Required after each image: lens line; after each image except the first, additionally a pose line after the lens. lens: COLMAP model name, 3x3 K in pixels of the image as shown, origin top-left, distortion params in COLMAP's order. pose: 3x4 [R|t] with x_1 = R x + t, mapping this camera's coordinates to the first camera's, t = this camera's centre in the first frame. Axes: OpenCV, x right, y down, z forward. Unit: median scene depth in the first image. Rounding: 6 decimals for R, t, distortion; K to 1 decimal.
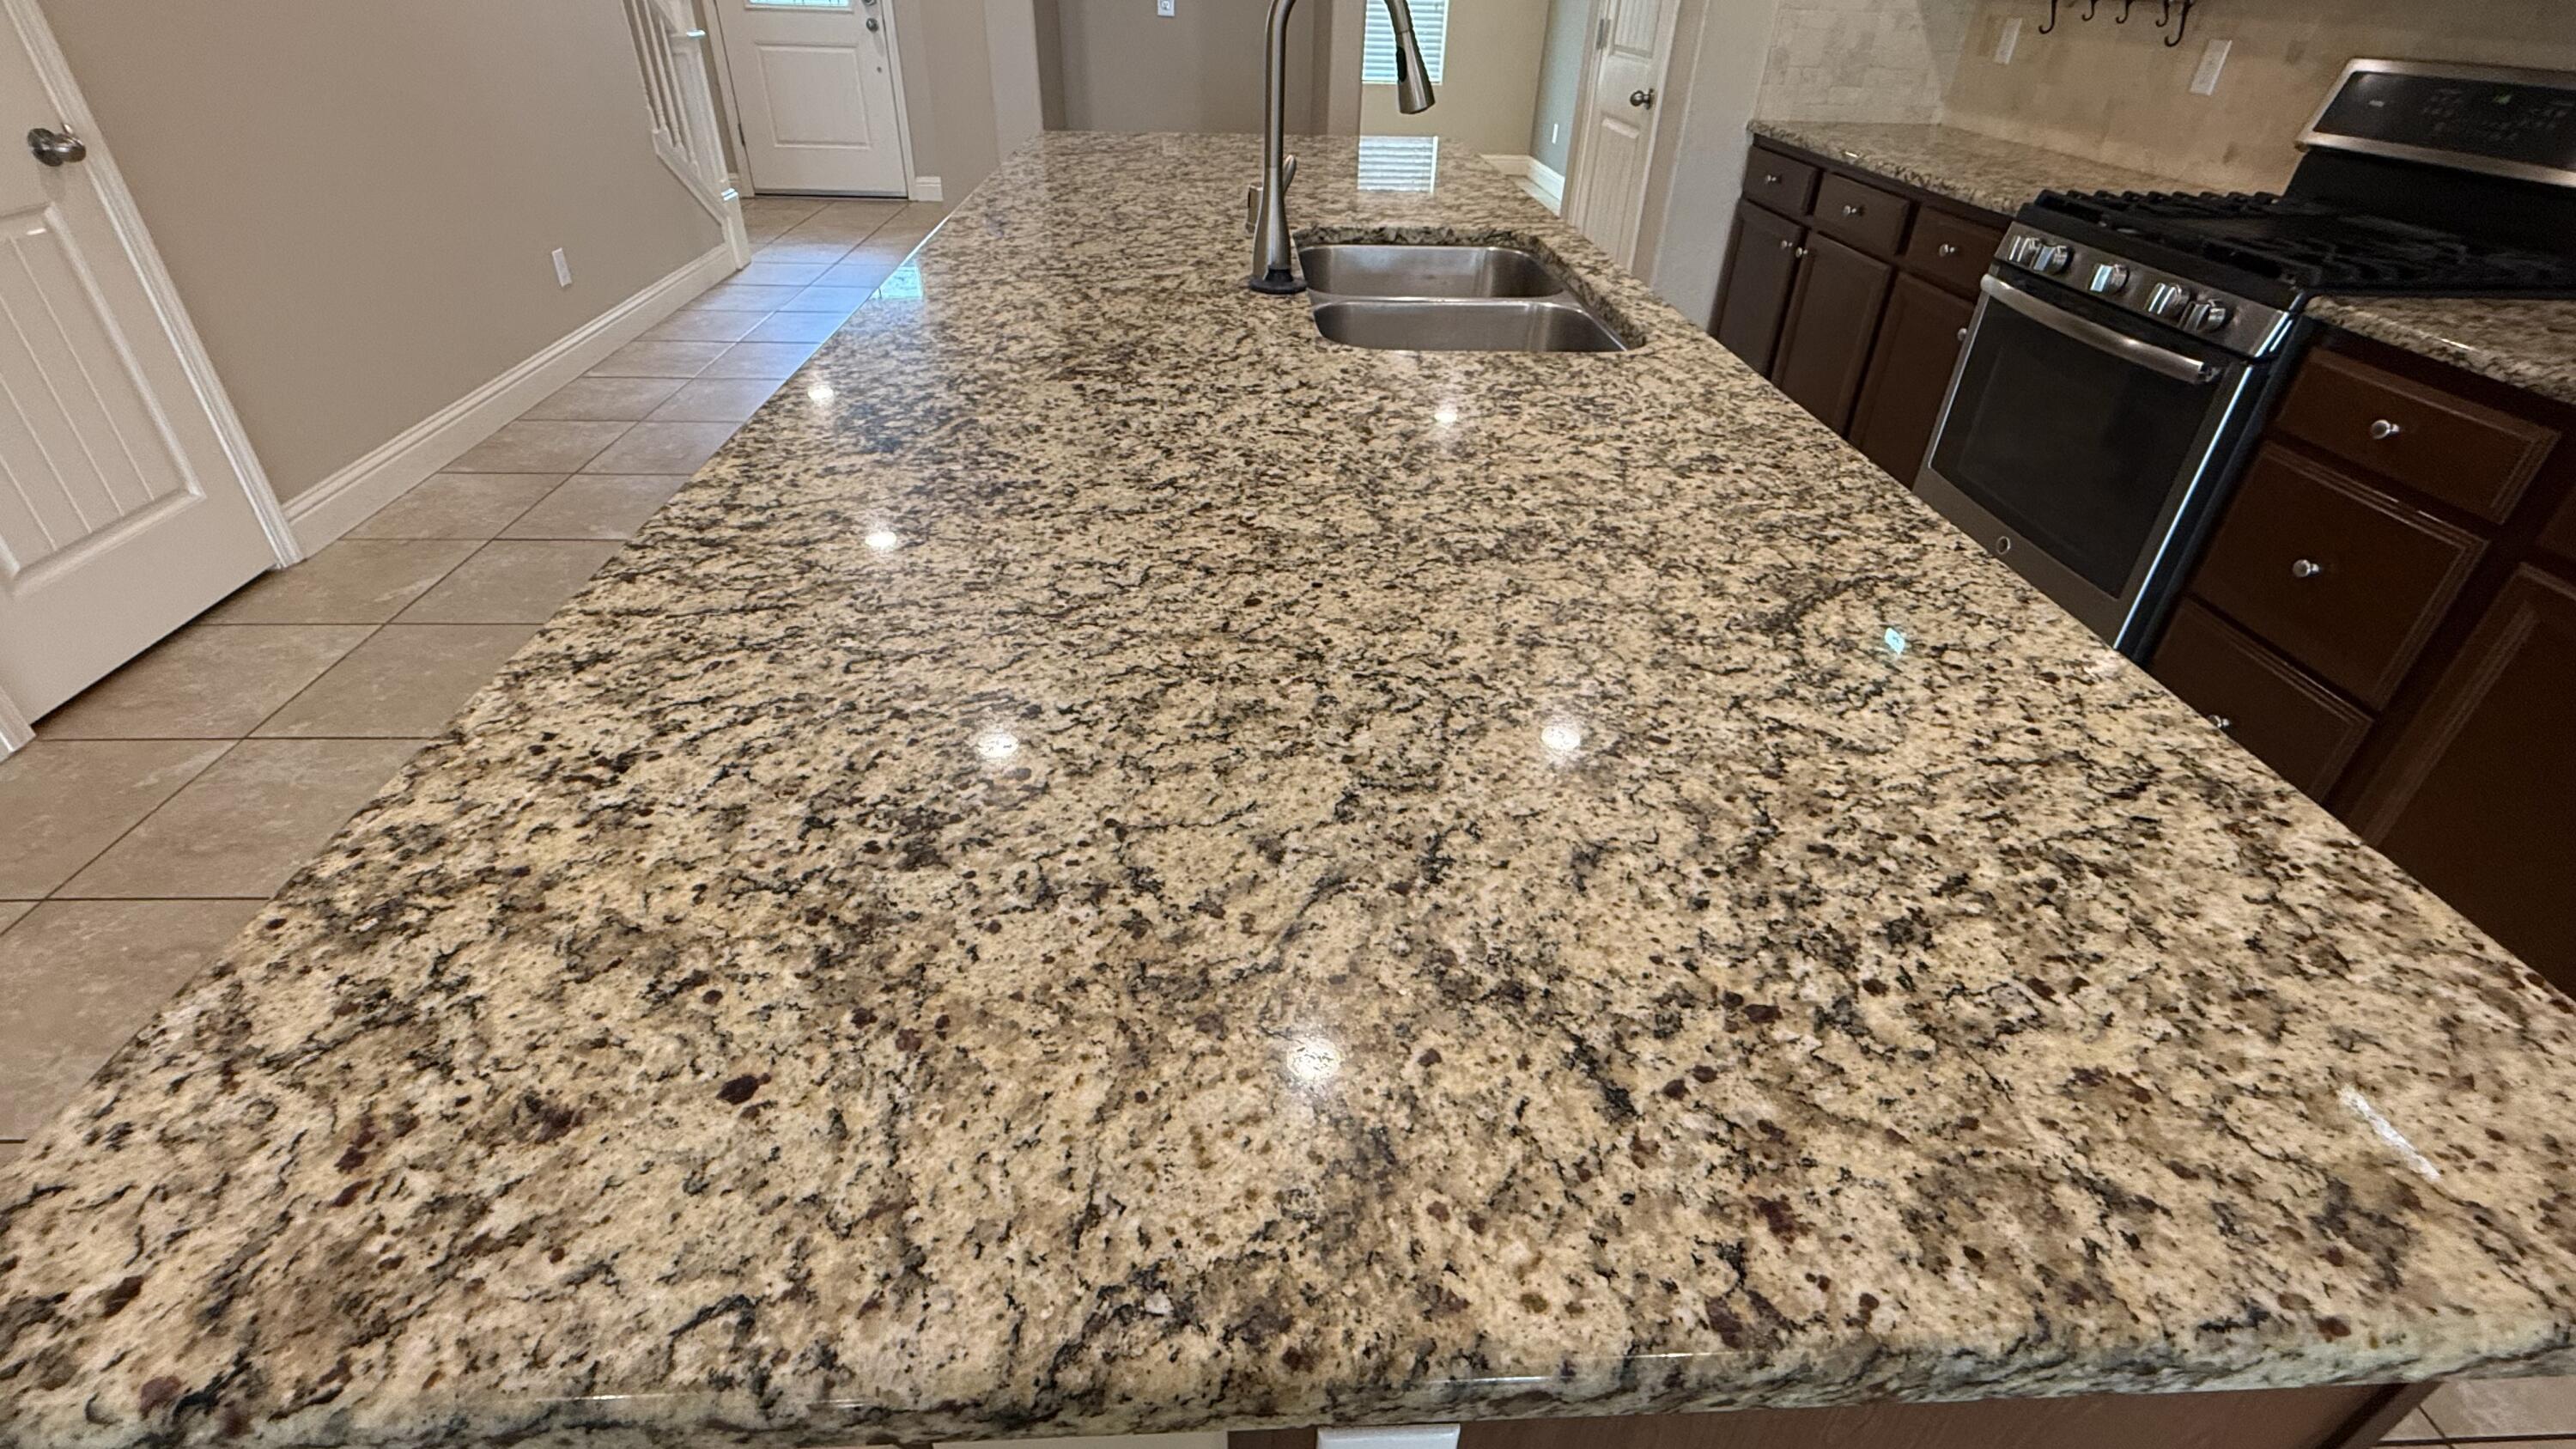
lens RADIAL K [[1157.8, 0, 1288.0], [0, 1157.8, 724.5], [0, 0, 1]] dist [-0.000269, 0.000839]
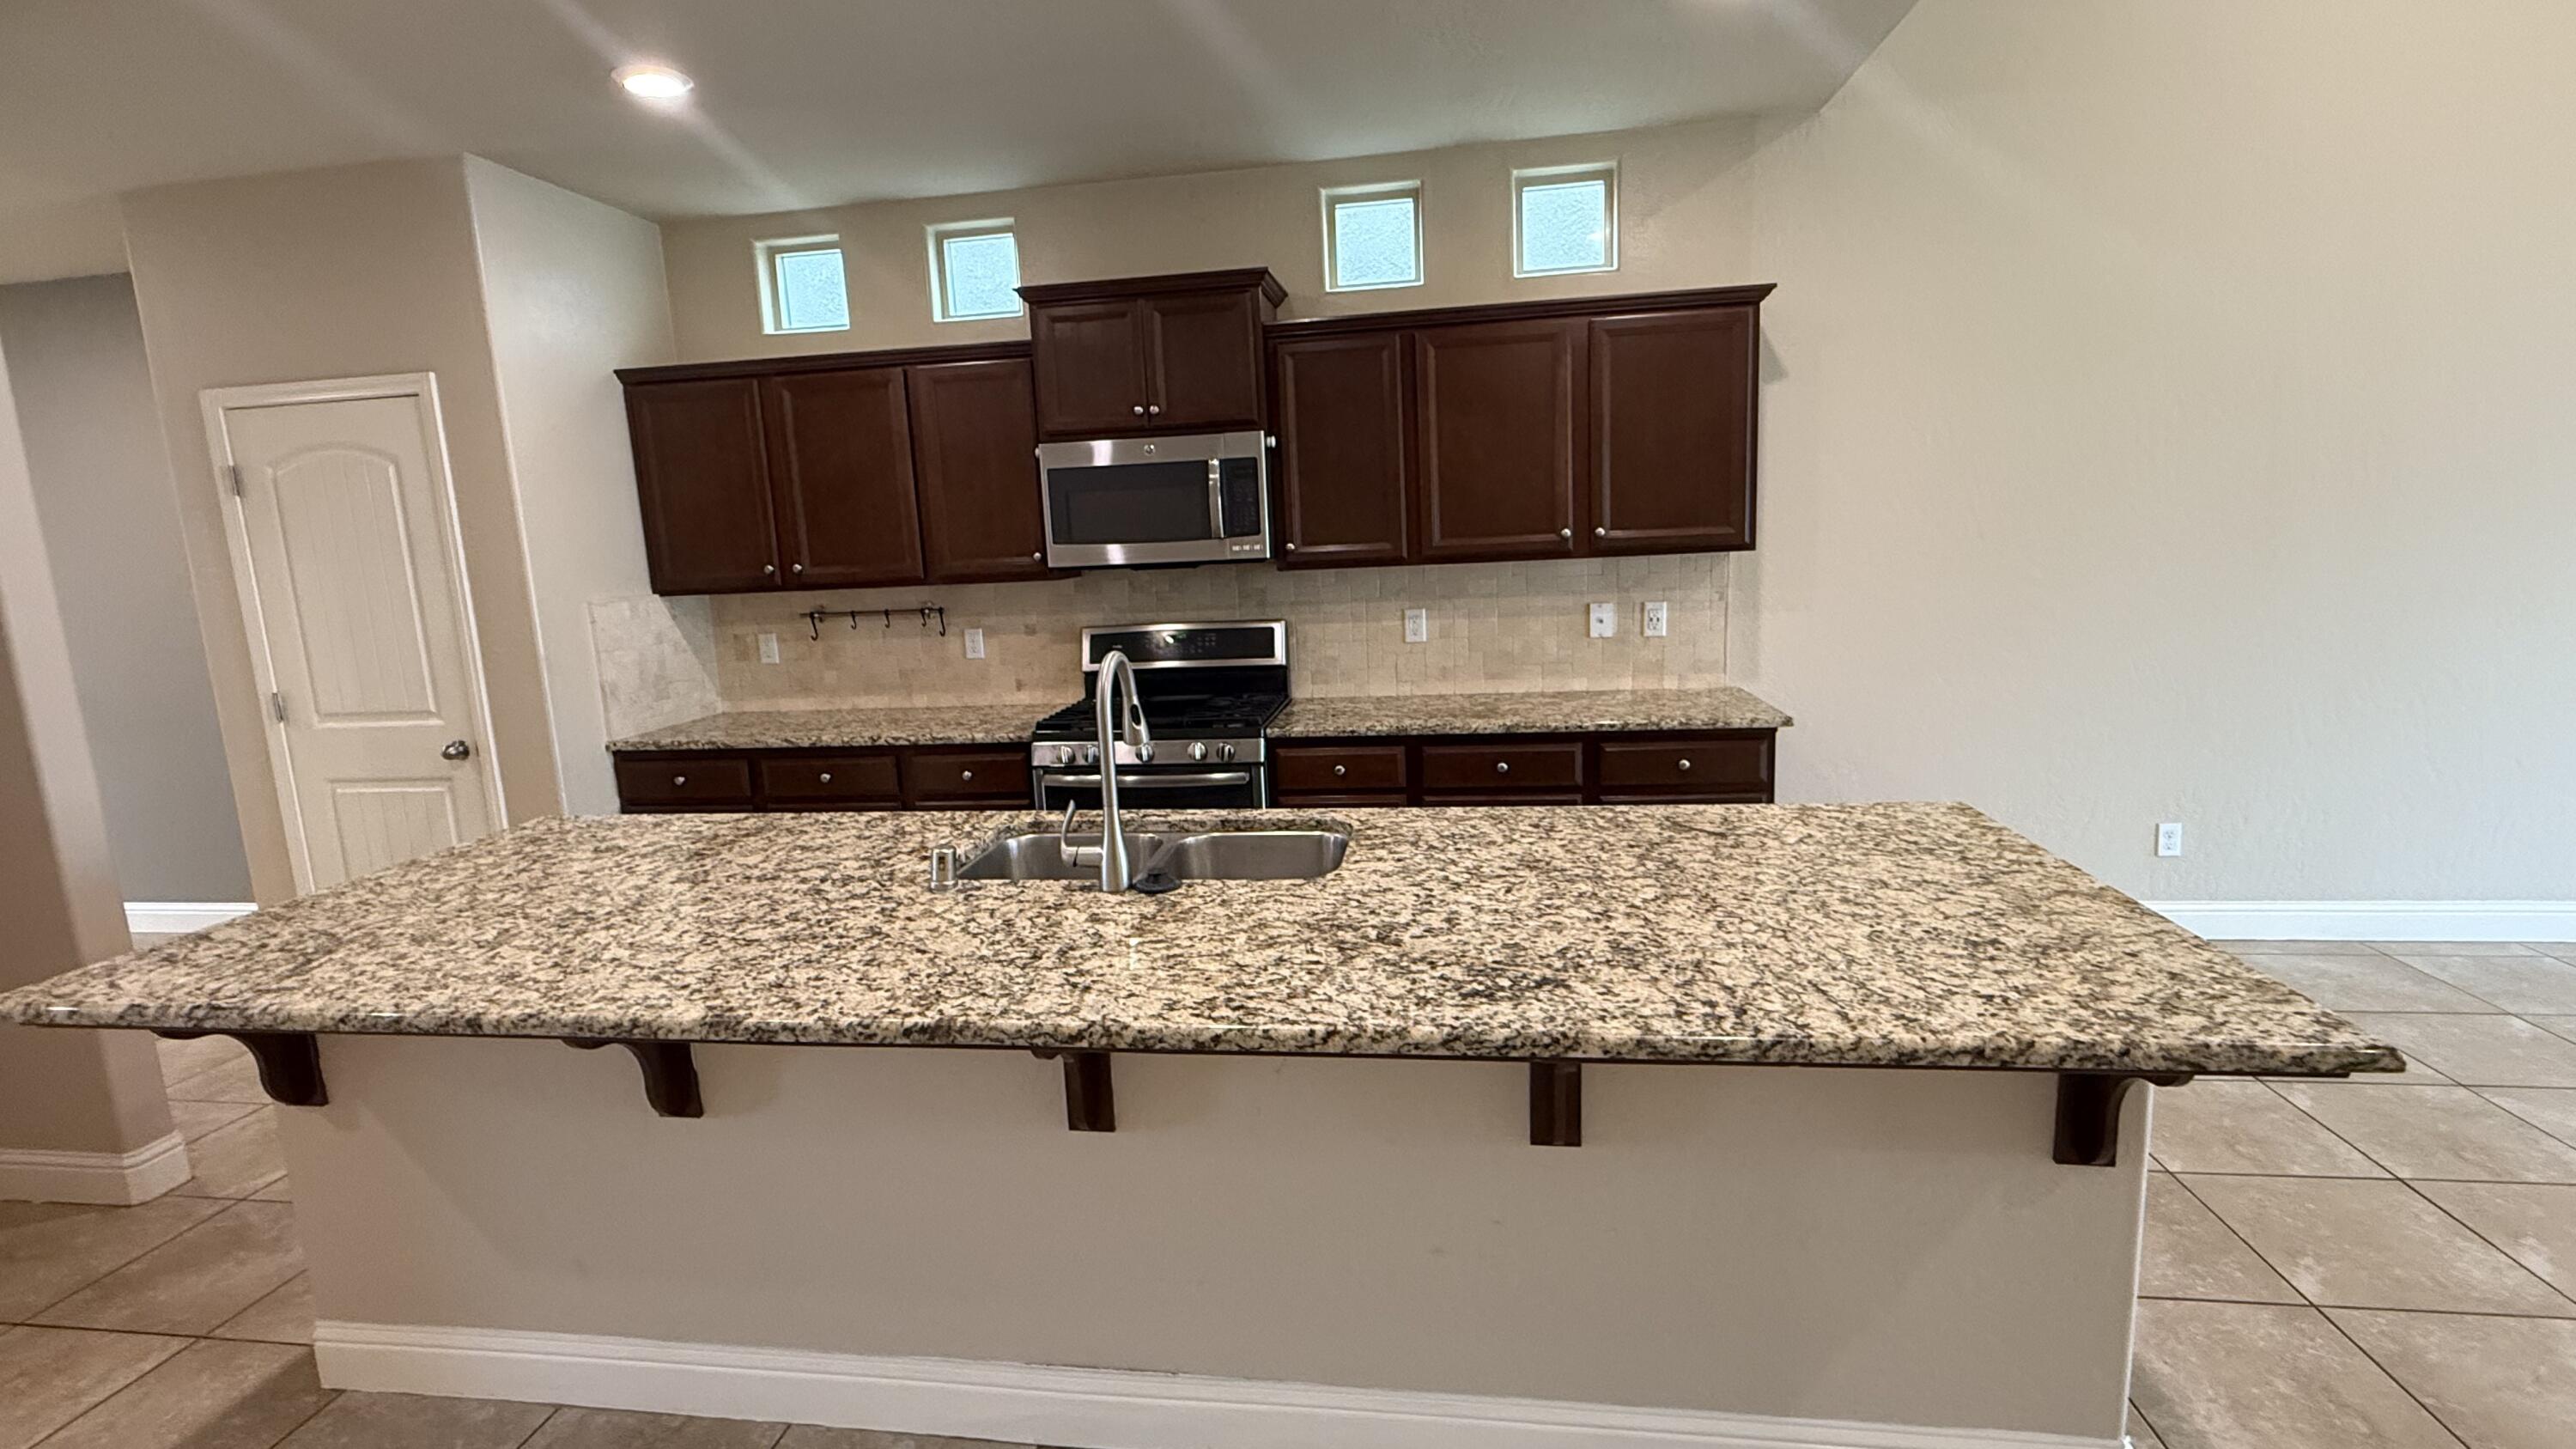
lens RADIAL K [[1157.8, 0, 1288.0], [0, 1157.8, 724.5], [0, 0, 1]] dist [-0.000269, 0.000839]
pose [[0.194750, -0.198034, 0.960653, -1.682631], [0.585521, 0.809228, 0.048118, -0.743807], [-0.786917, 0.553111, 0.273550, 0.701639]]
